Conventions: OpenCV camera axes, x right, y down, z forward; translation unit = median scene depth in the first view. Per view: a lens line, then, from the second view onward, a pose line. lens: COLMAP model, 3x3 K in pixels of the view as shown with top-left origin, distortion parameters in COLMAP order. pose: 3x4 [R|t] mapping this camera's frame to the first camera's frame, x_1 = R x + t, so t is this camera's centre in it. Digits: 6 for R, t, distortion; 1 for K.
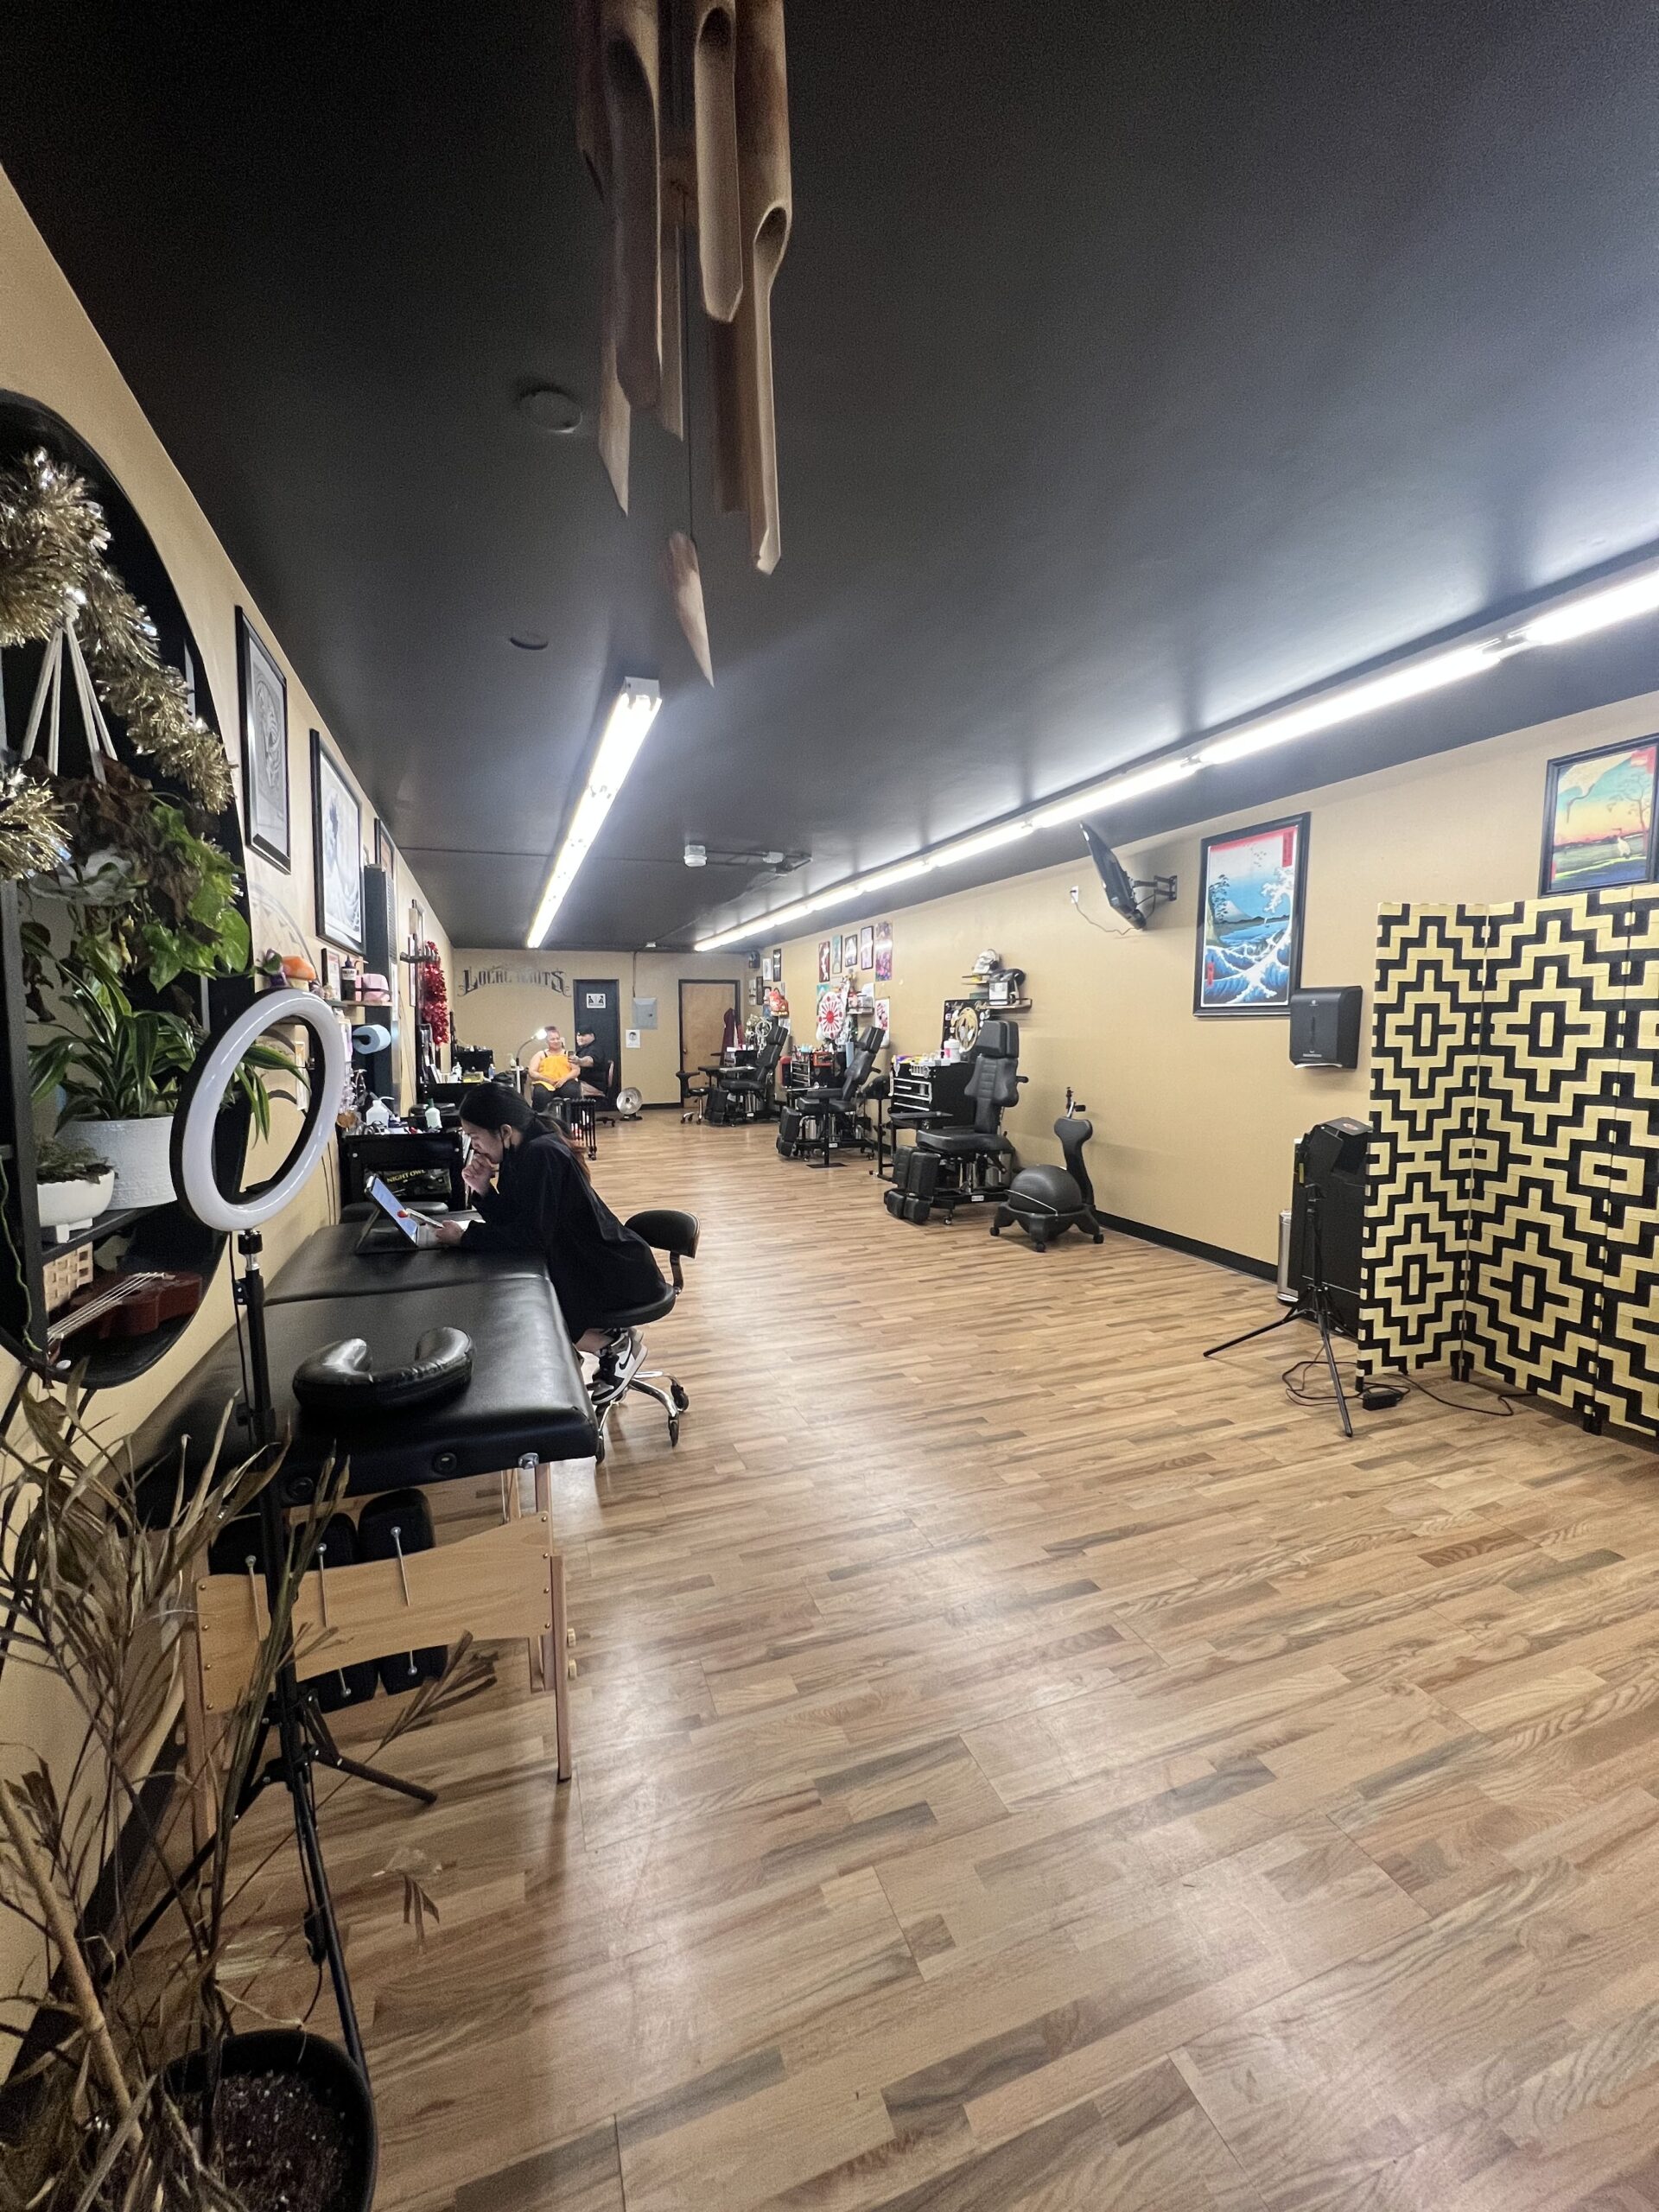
lens RADIAL K [[896.3, 0, 831.1], [0, 896.3, 1108.5], [0, 0, 1]] dist [-0.001586, -0.000143]
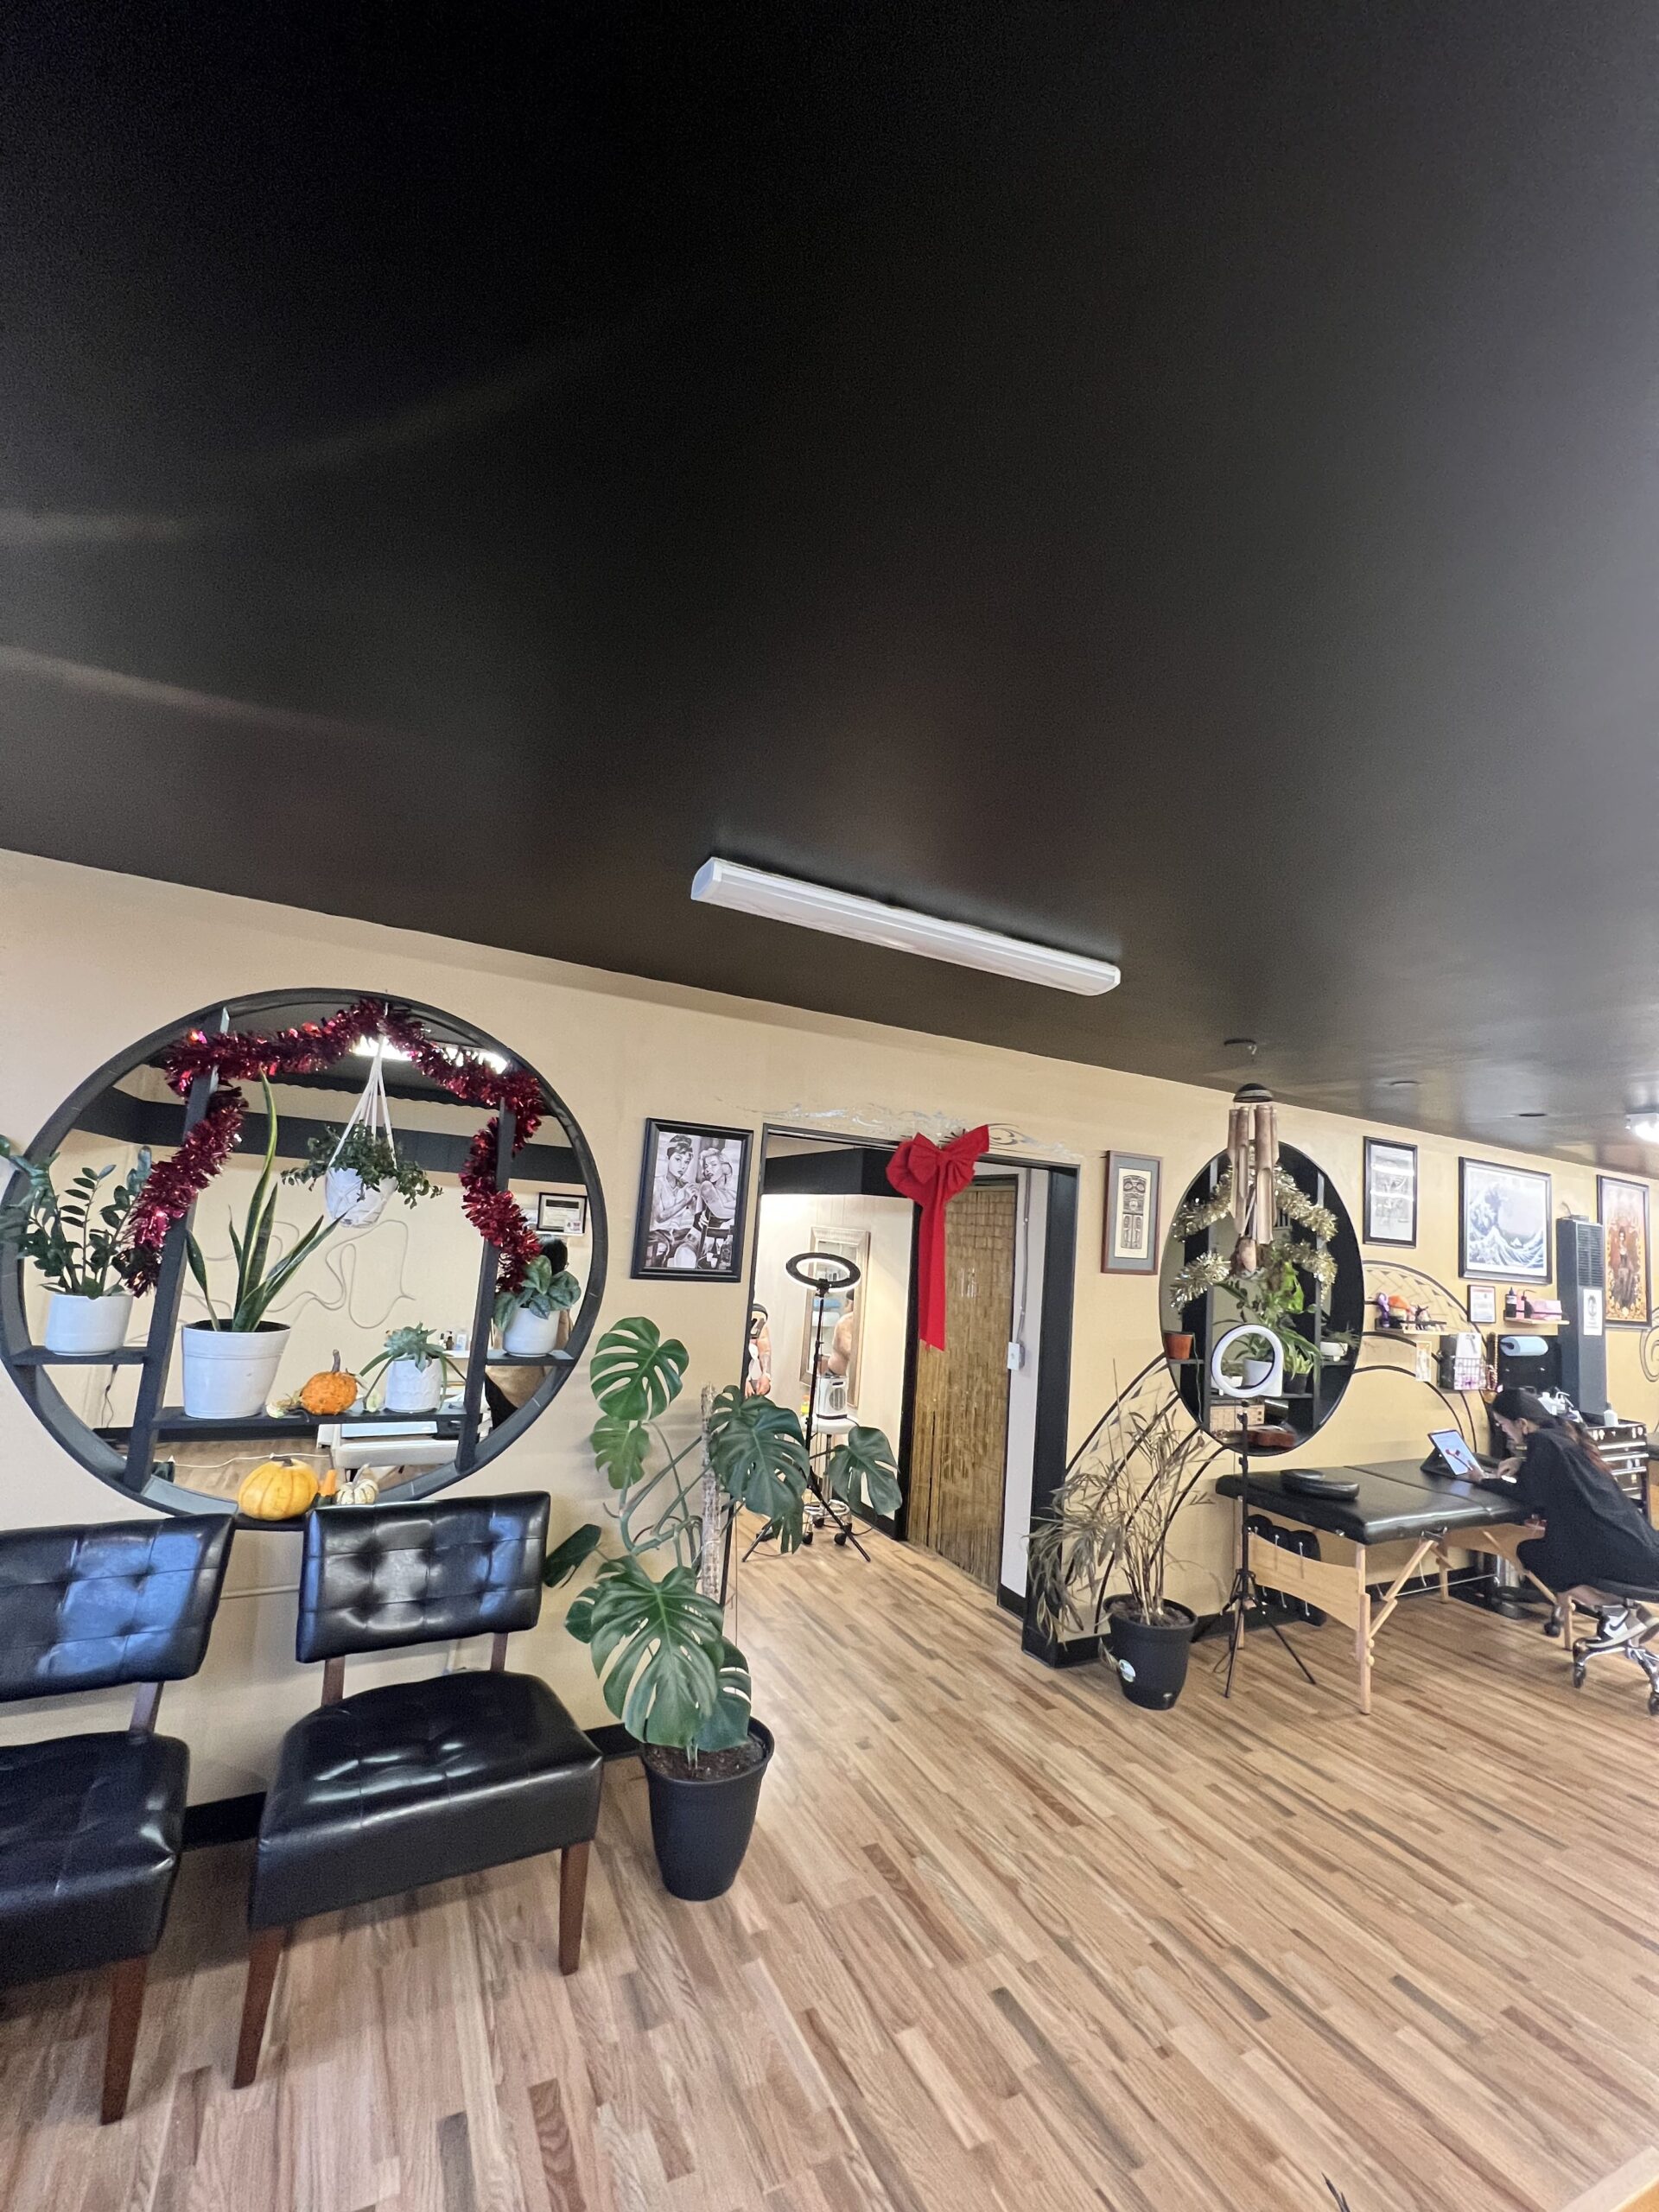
lens RADIAL K [[896.3, 0, 830.7], [0, 896.3, 1110.2], [0, 0, 1]] dist [-0.001586, -0.000143]
pose [[0.139800, -0.113217, -0.983686, 1.787647], [-0.171629, 0.975634, -0.136682, -0.139436], [0.975192, 0.187937, 0.116963, -0.753538]]
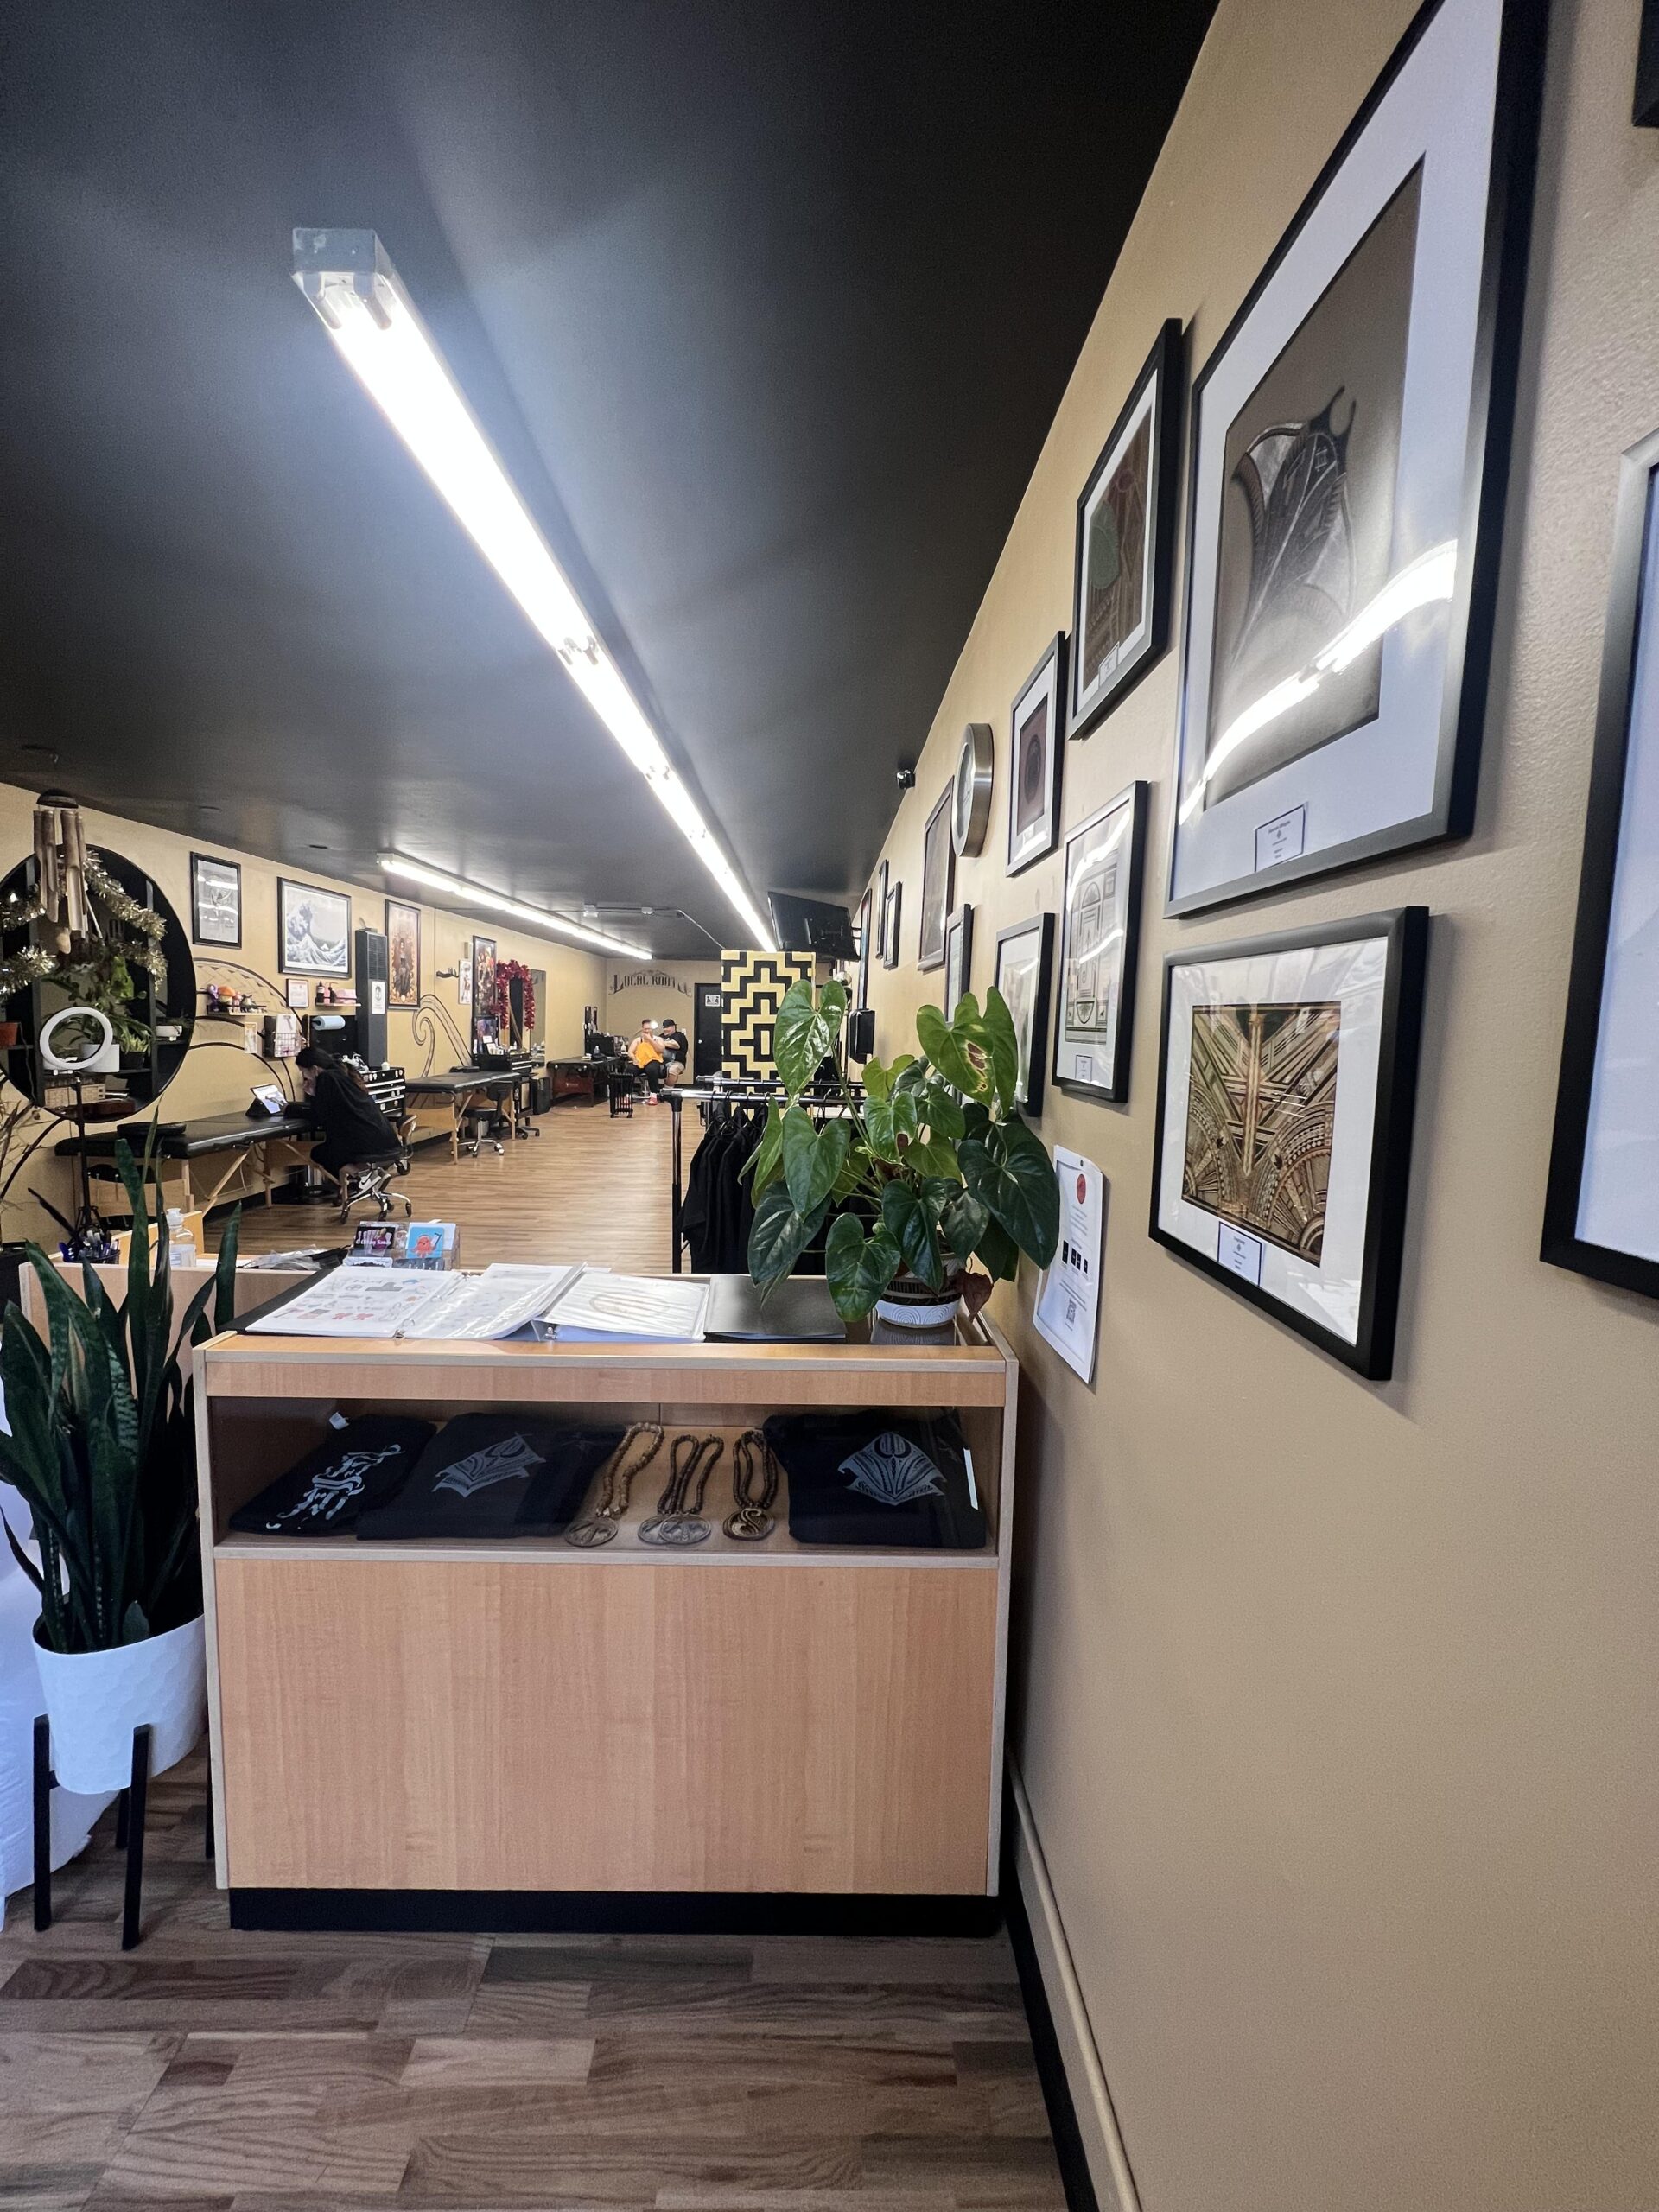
lens RADIAL K [[894.4, 0, 833.4], [0, 894.4, 1105.1], [0, 0, 1]] dist [-0.000684, -0.000334]
pose [[0.944135, 0.063372, -0.323408, 2.558634], [-0.064980, 0.997870, 0.005836, 0.017187], [0.323088, 0.015505, 0.946242, -1.090414]]
